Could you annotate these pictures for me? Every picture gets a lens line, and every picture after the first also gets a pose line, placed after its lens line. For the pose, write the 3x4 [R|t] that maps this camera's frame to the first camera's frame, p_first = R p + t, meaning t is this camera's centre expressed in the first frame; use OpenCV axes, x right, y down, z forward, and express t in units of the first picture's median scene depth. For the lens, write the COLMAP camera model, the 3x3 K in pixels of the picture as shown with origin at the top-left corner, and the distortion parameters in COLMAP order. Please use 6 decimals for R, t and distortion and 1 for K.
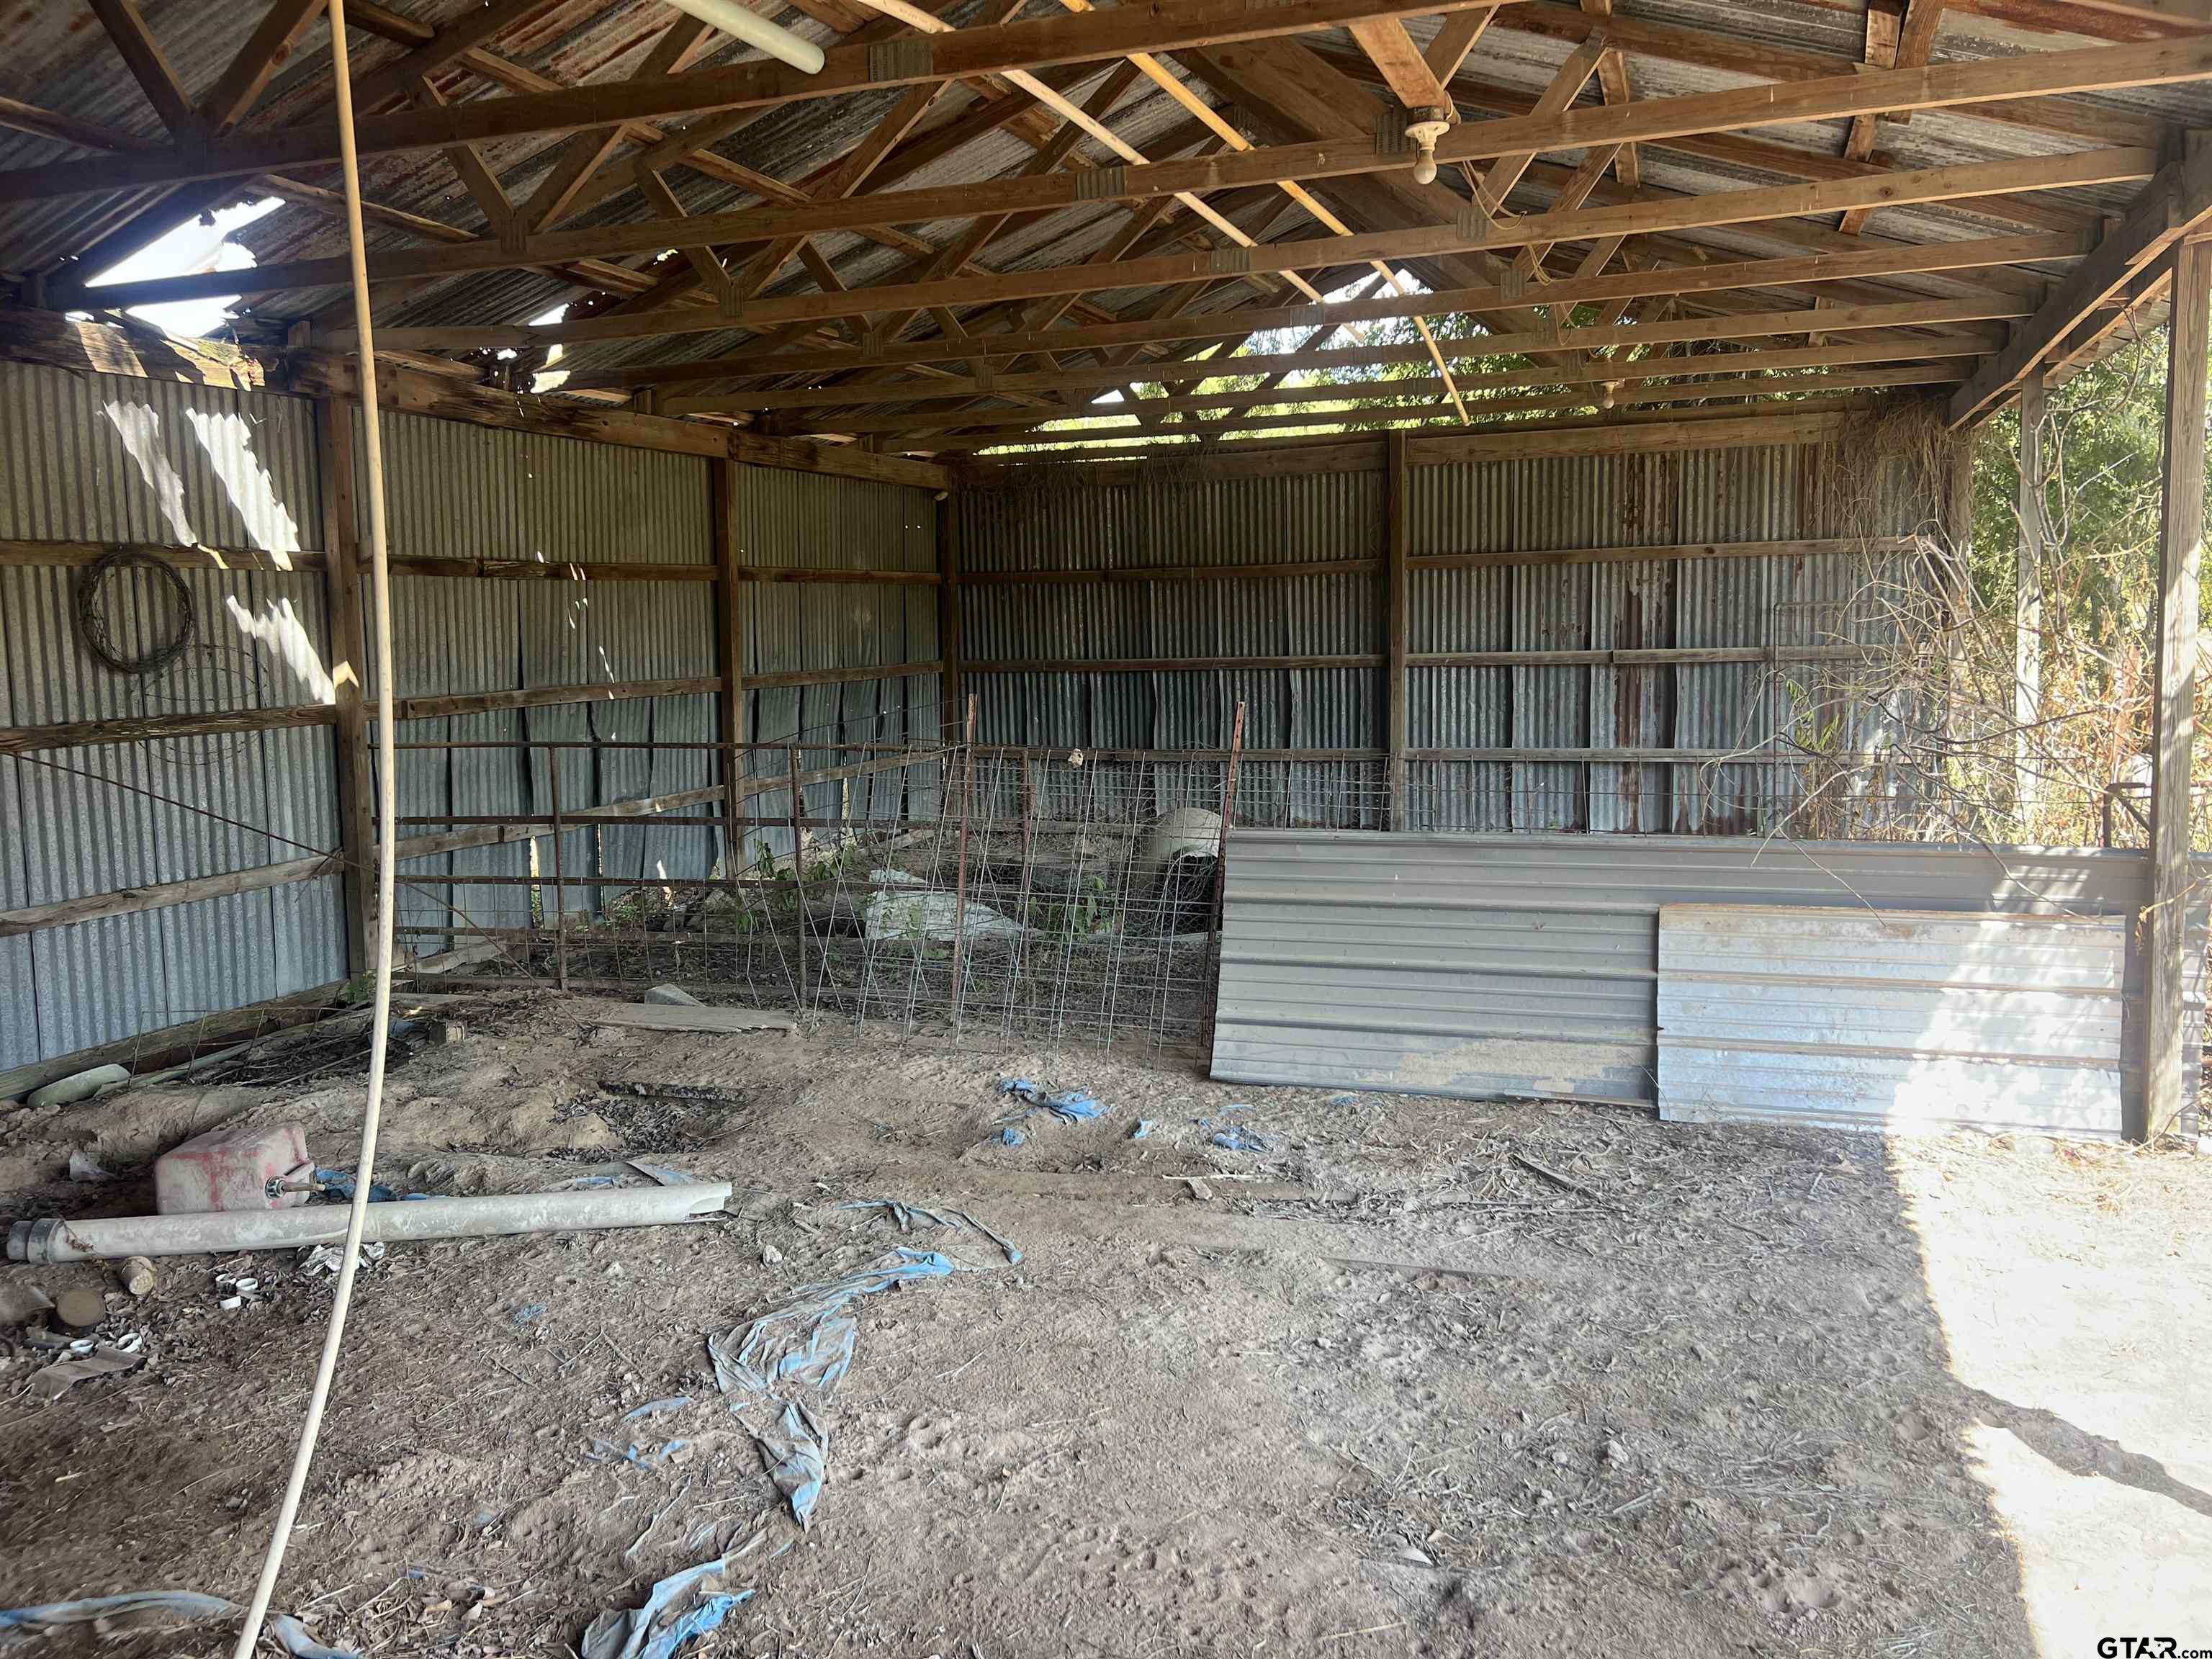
lens RADIAL K [[1680.9, 0, 1127.9], [0, 1680.9, 829.0], [0, 0, 1]] dist [0.052382, -0.065919]
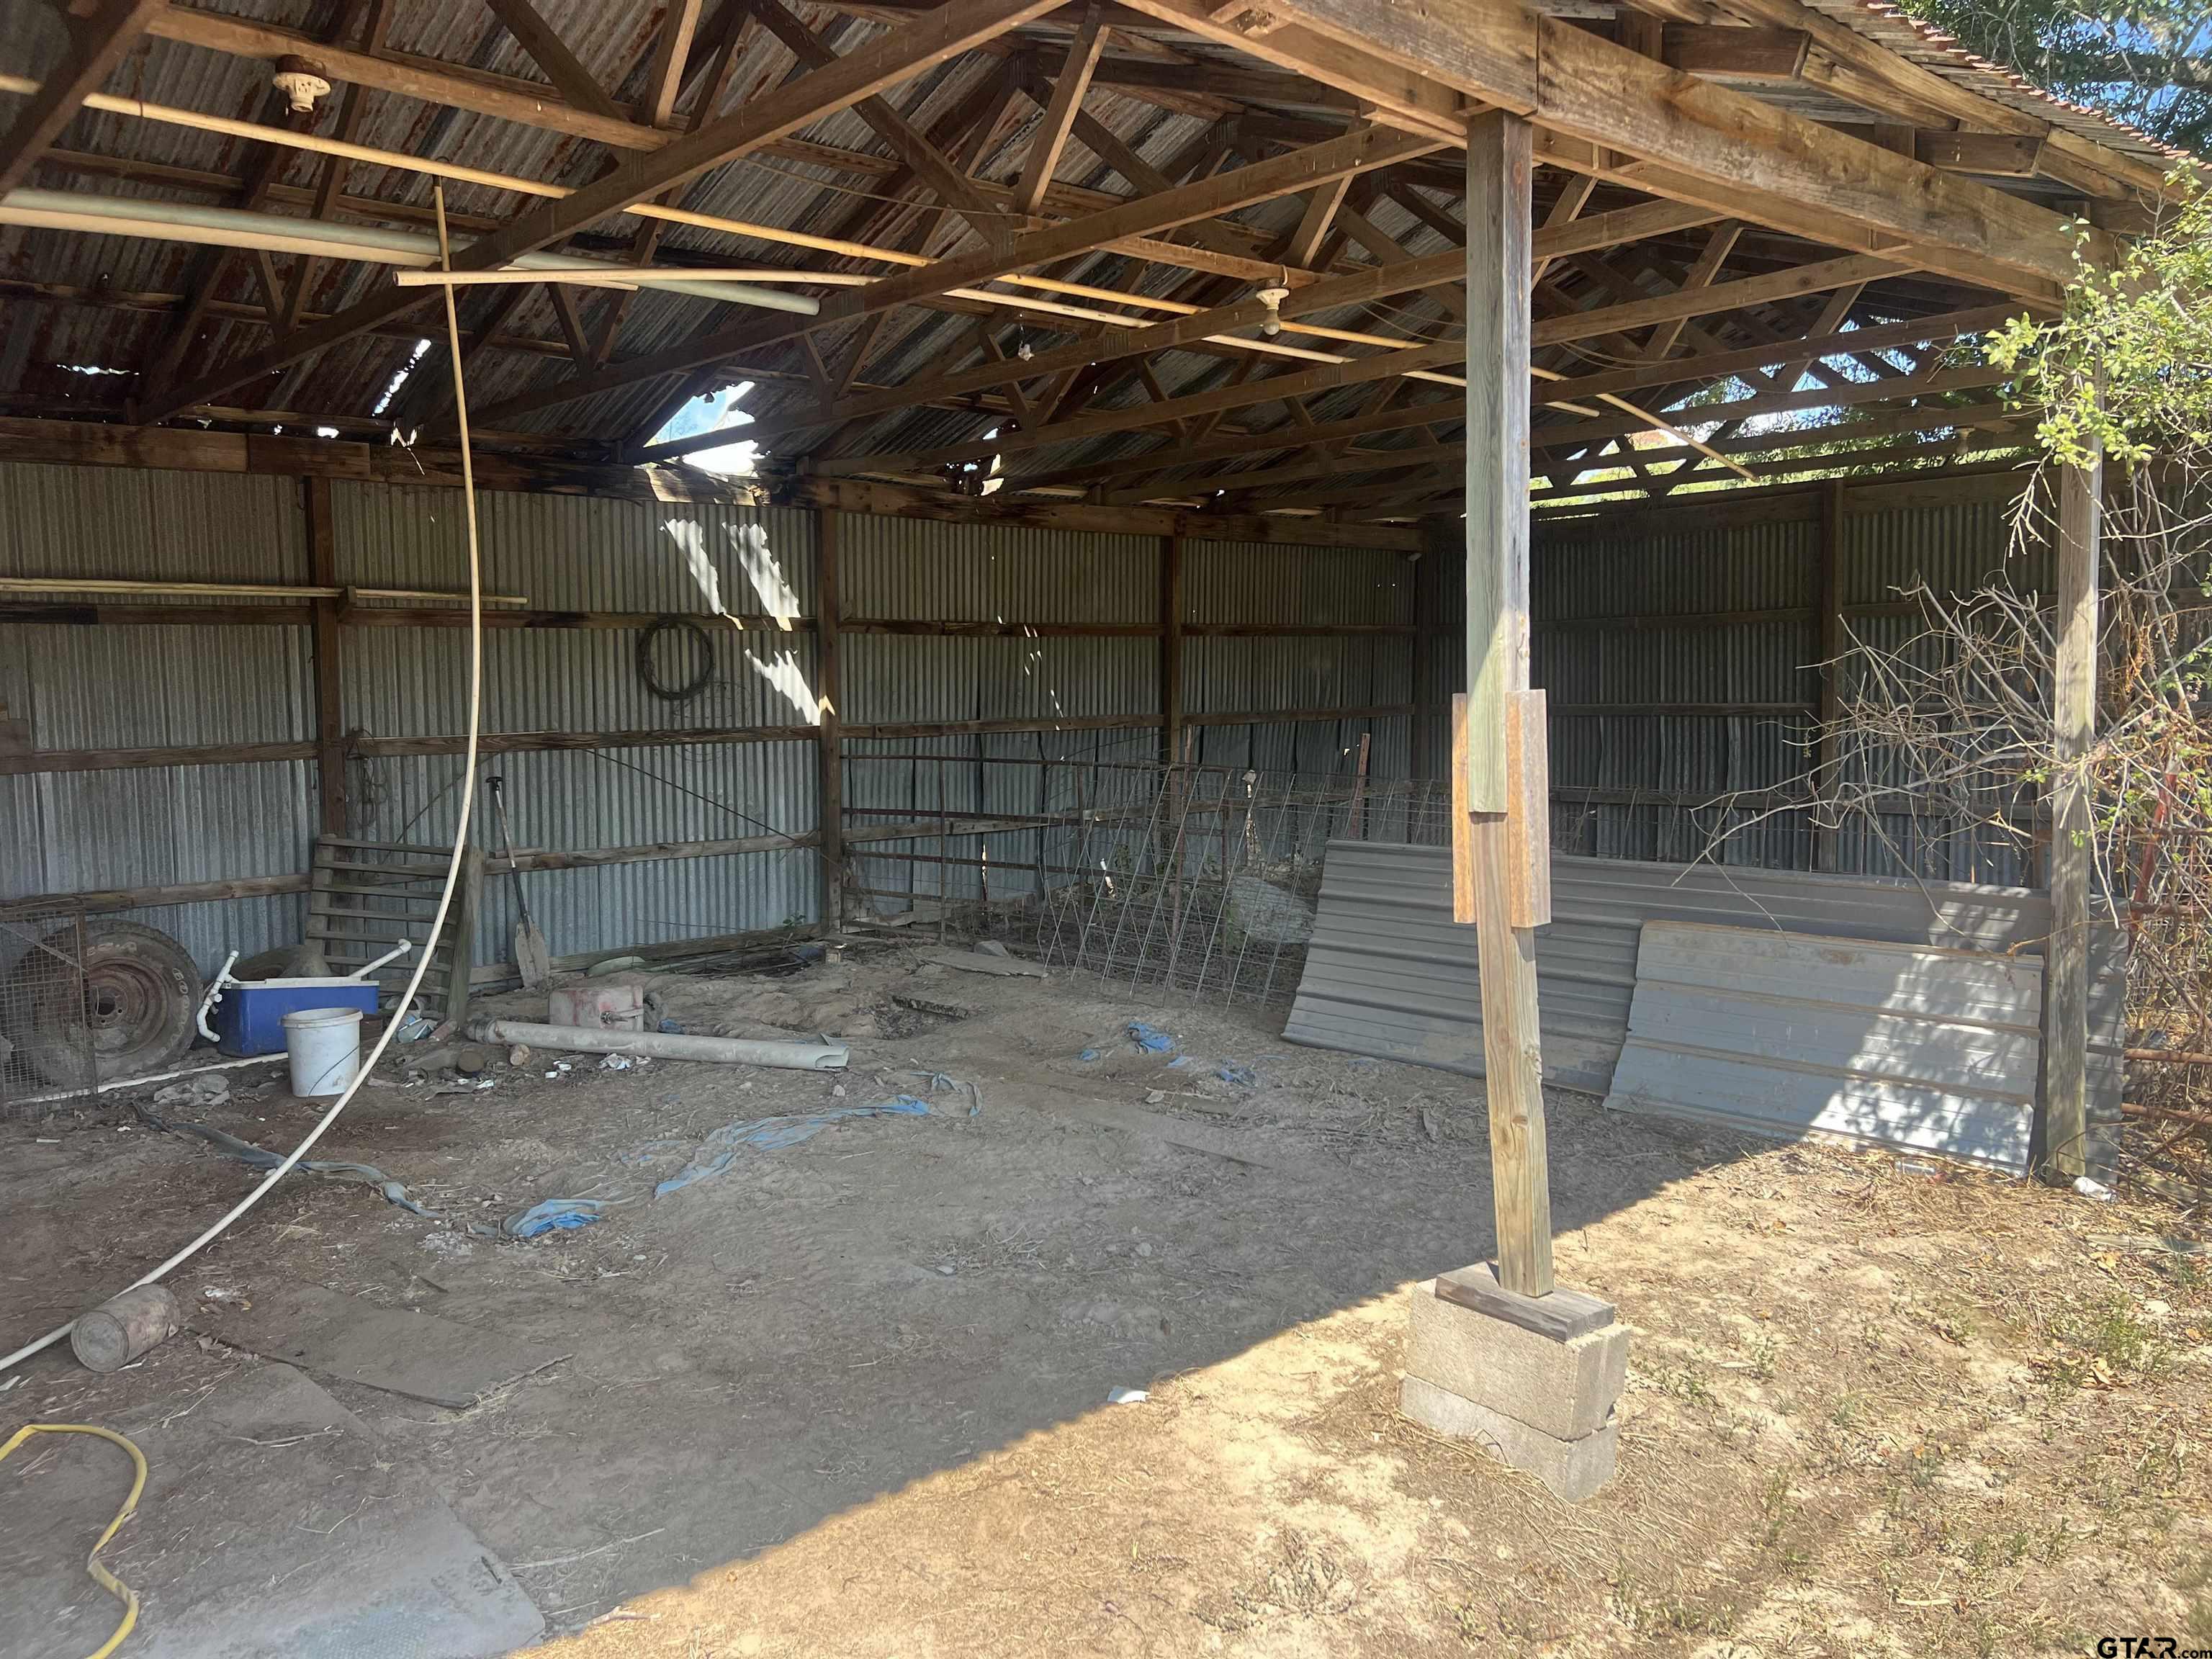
lens RADIAL K [[1680.9, 0, 1114.7], [0, 1680.9, 841.5], [0, 0, 1]] dist [0.052382, -0.065919]
pose [[0.884702, 0.051534, -0.463300, 0.434032], [-0.061998, 0.998049, -0.007373, 0.018982], [0.462016, 0.035246, 0.886171, -0.129973]]
